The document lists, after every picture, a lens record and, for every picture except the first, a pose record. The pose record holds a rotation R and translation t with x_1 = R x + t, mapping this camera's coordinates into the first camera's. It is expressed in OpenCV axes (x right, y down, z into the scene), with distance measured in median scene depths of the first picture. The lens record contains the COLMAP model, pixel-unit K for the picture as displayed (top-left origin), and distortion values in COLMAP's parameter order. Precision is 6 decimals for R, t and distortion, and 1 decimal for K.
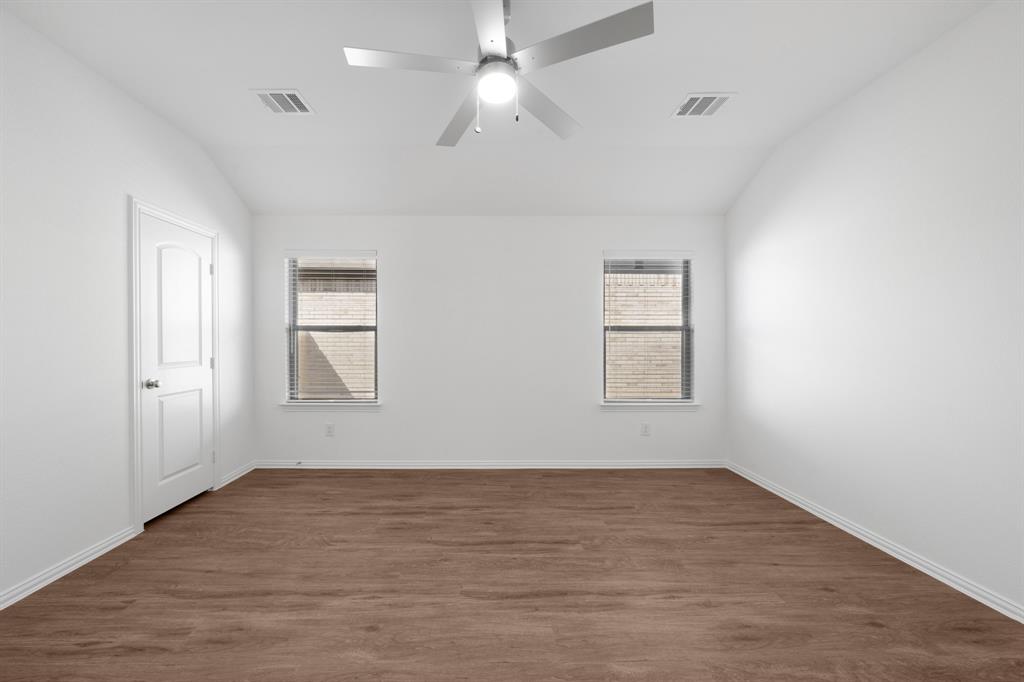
lens RADIAL K [[352.2, 0, 503.7], [0, 352.2, 343.9], [0, 0, 1]] dist [-0.002064, -0.000227]
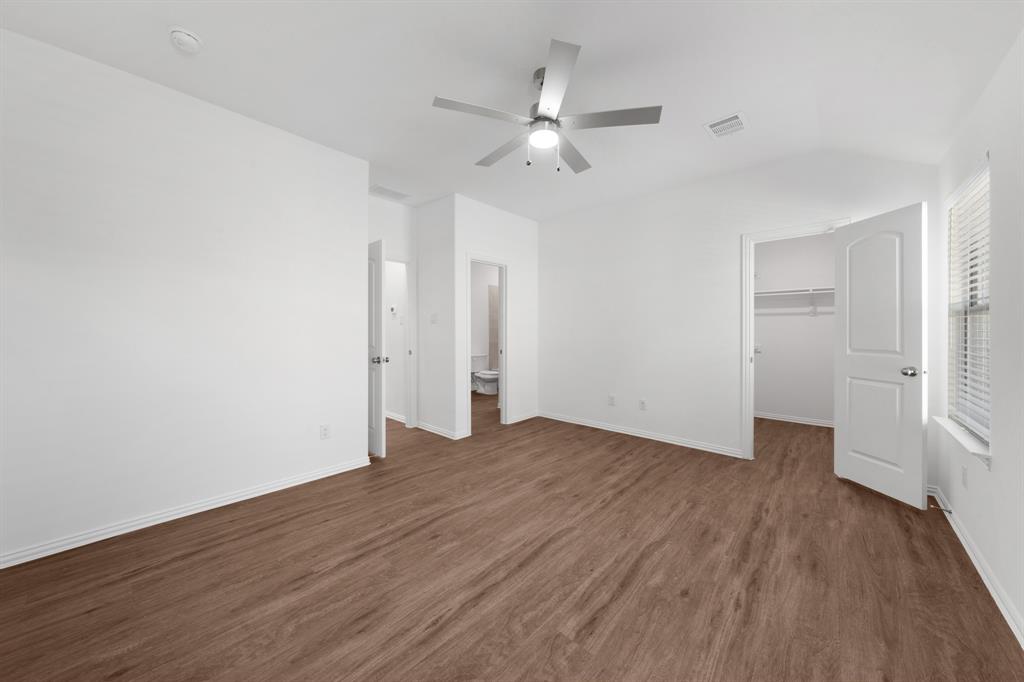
lens RADIAL K [[352.2, 0, 504.5], [0, 352.2, 333.0], [0, 0, 1]] dist [-0.002064, -0.000227]
pose [[-0.700743, 0.006670, -0.713383, 0.814774], [-0.004925, 0.999887, 0.014186, -0.011461], [0.713397, 0.013454, -0.700631, 1.440189]]
